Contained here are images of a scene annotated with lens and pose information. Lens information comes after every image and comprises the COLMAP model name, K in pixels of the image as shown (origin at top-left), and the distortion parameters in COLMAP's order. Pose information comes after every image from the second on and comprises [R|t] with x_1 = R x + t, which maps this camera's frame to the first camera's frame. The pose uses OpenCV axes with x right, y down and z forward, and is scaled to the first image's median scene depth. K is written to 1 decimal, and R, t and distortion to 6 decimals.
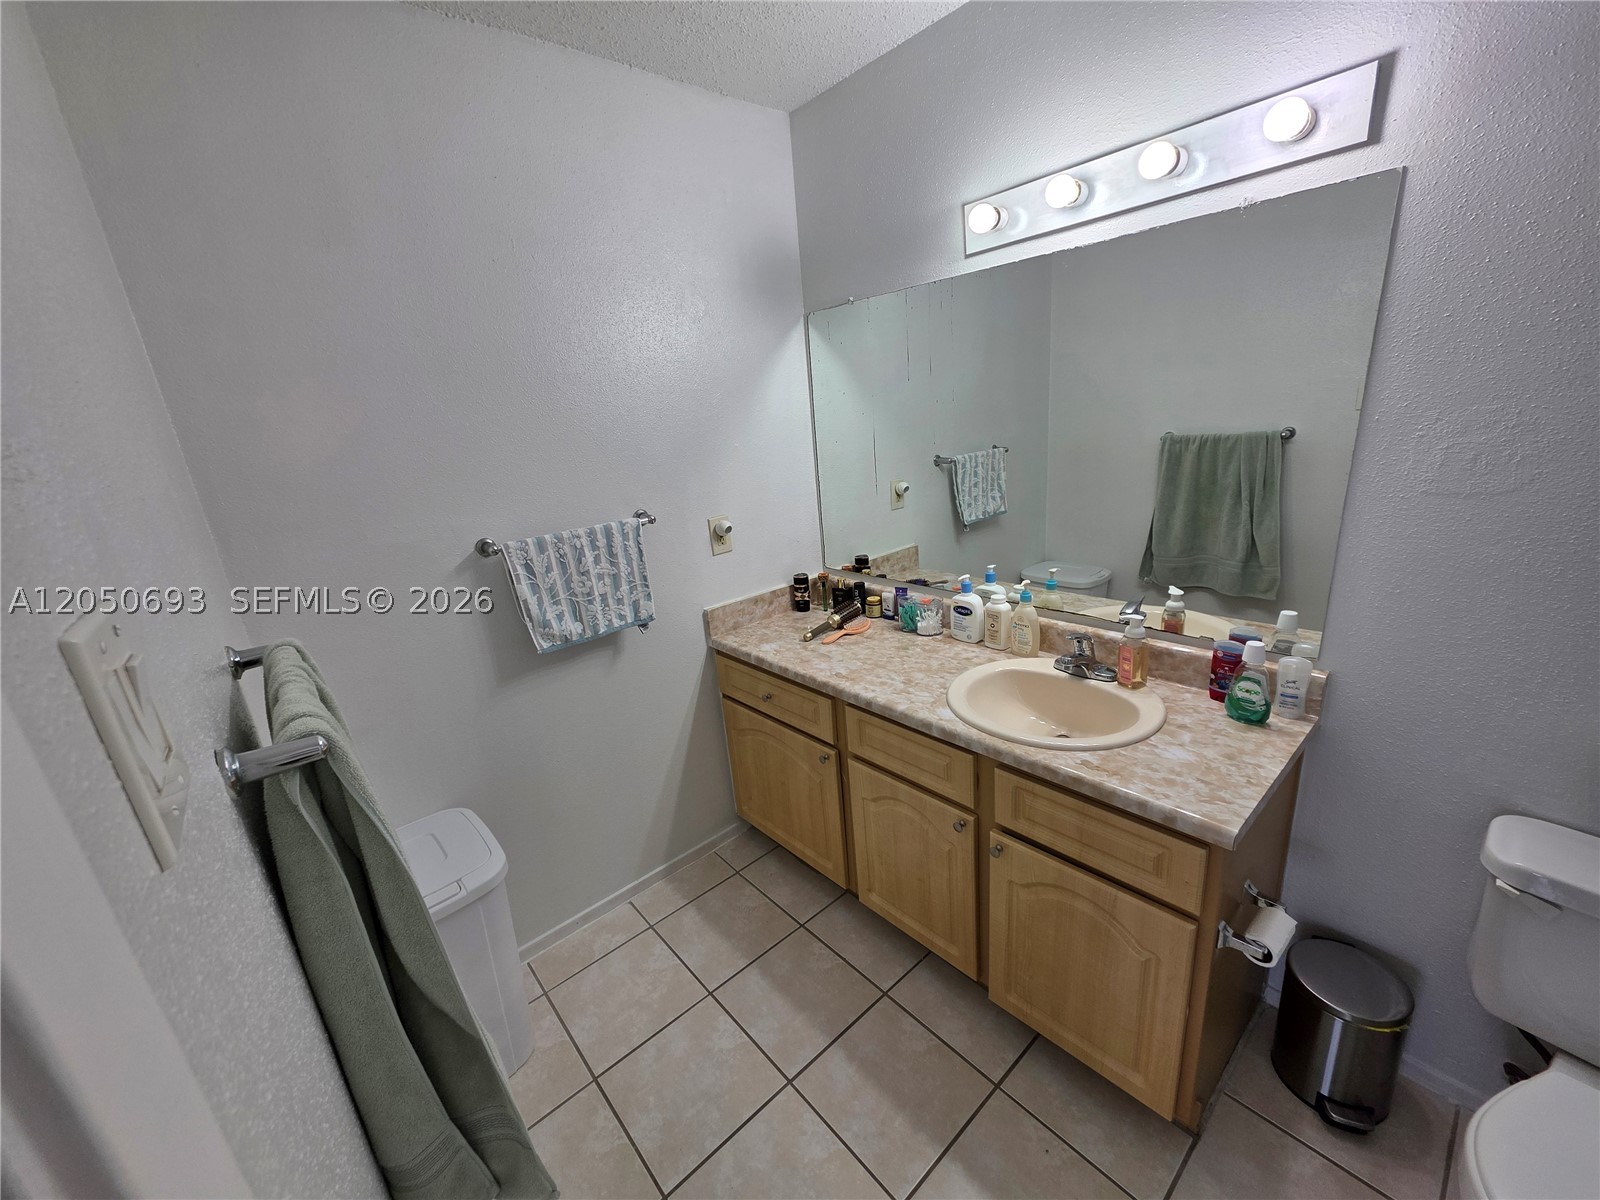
lens RADIAL K [[636.3, 0, 791.9], [0, 636.3, 601.7], [0, 0, 1]] dist [0.001145, -0.000510]
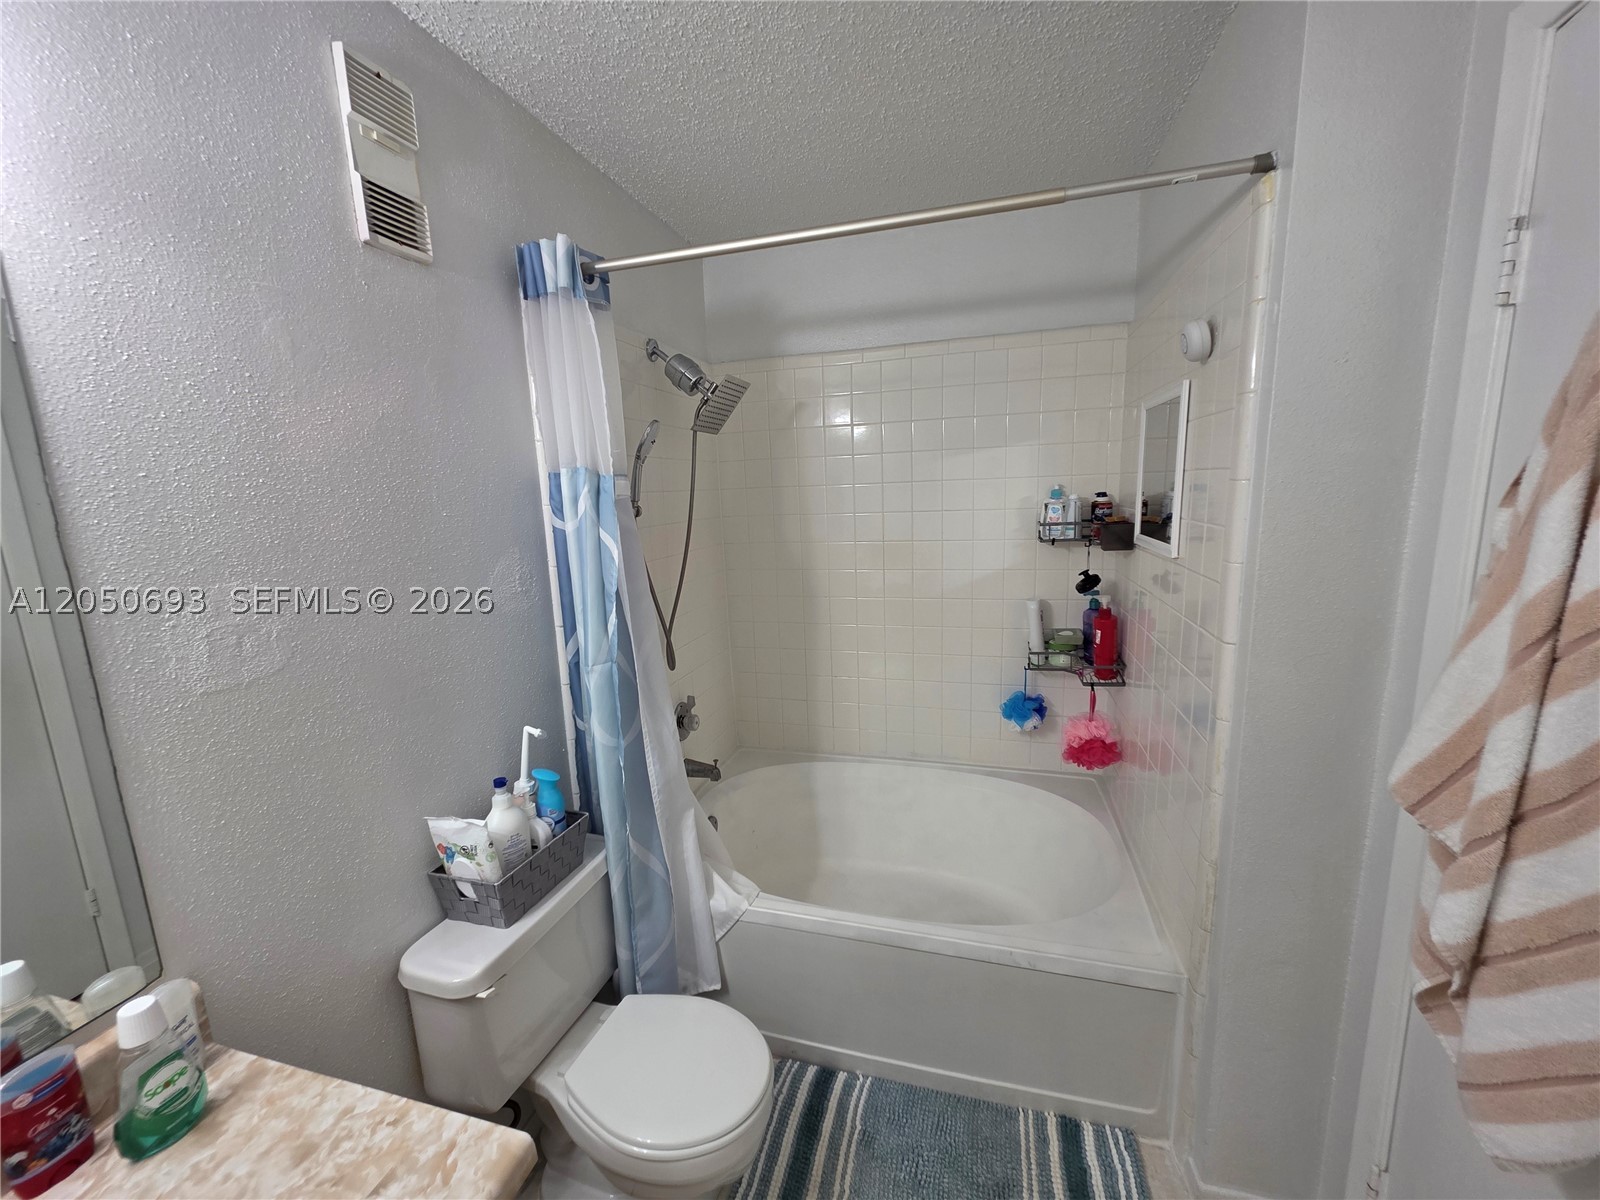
lens RADIAL K [[636.3, 0, 791.9], [0, 636.3, 601.7], [0, 0, 1]] dist [0.001145, -0.000510]
pose [[-0.543794, -0.041630, 0.838186, -0.020427], [0.324010, 0.910913, 0.255452, -0.155147], [-0.774148, 0.410494, -0.481860, 0.502626]]
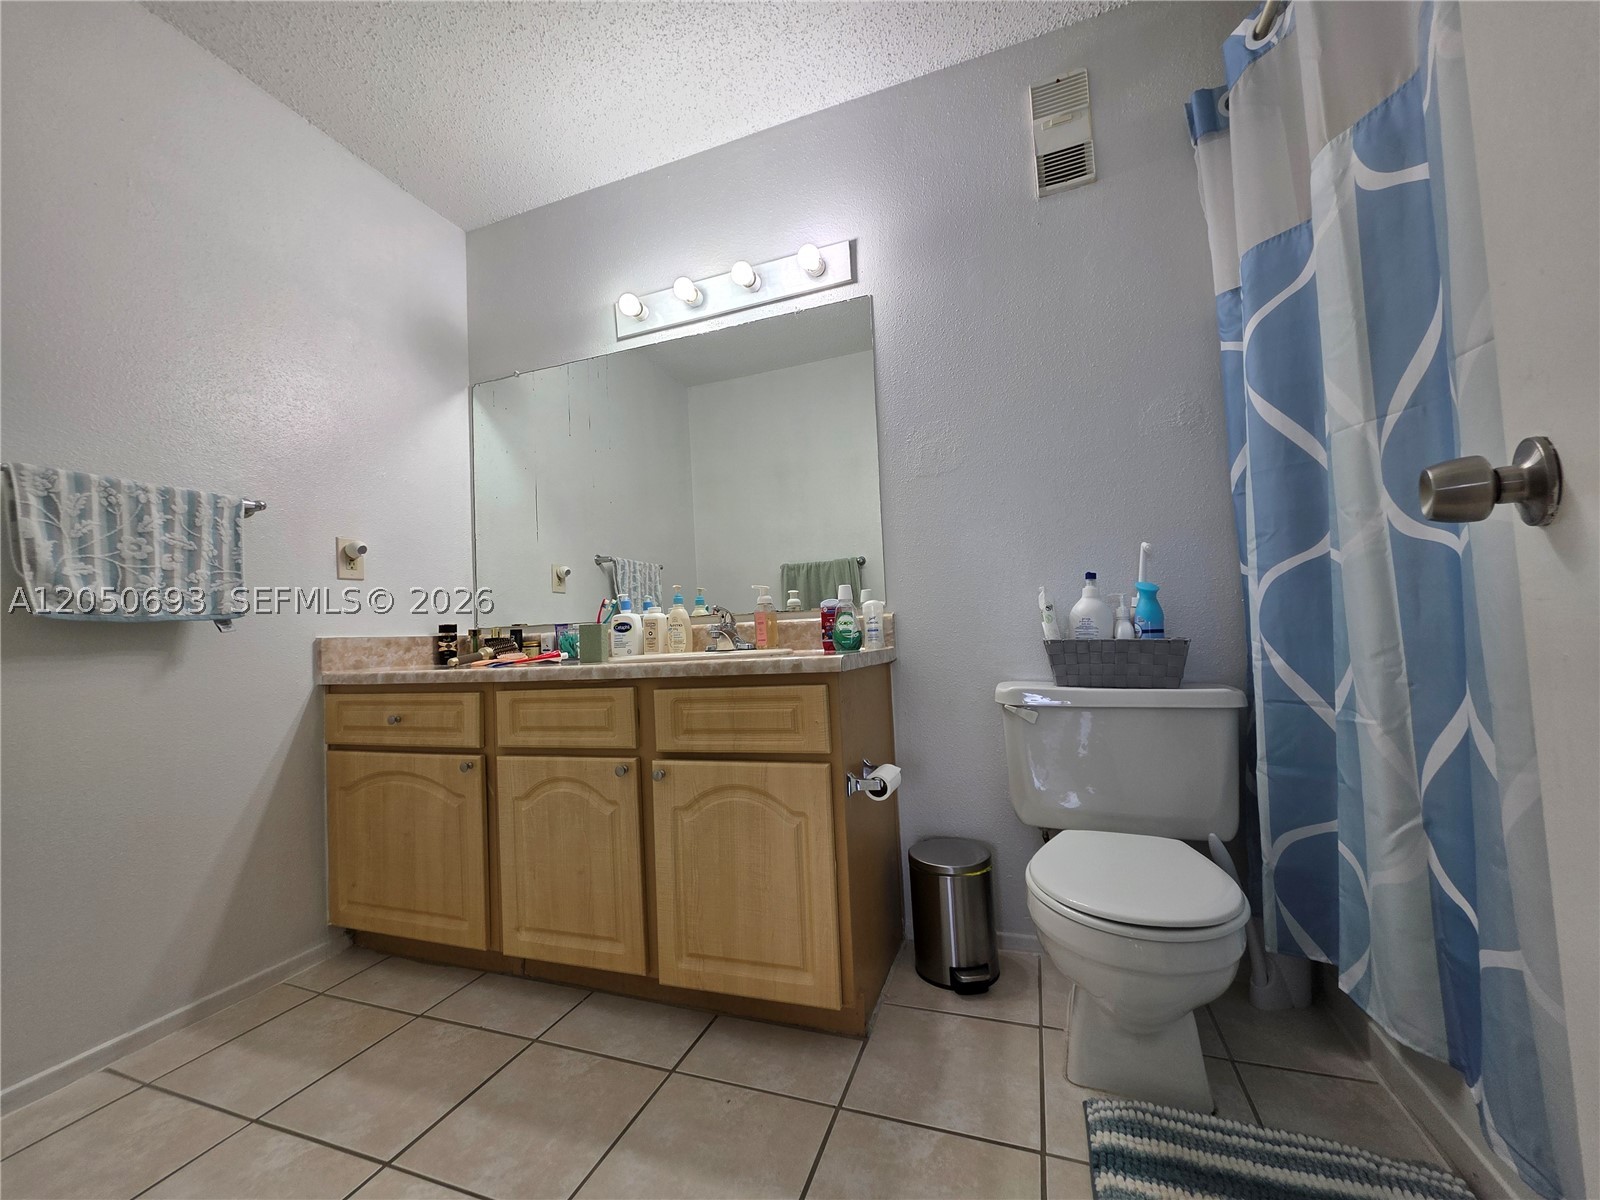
lens RADIAL K [[636.3, 0, 791.9], [0, 636.3, 601.7], [0, 0, 1]] dist [0.001145, -0.000510]
pose [[0.874944, 0.068793, 0.479312, 0.007079], [0.113991, 0.932776, -0.341957, 0.390342], [-0.470616, 0.353830, 0.808285, 0.004853]]
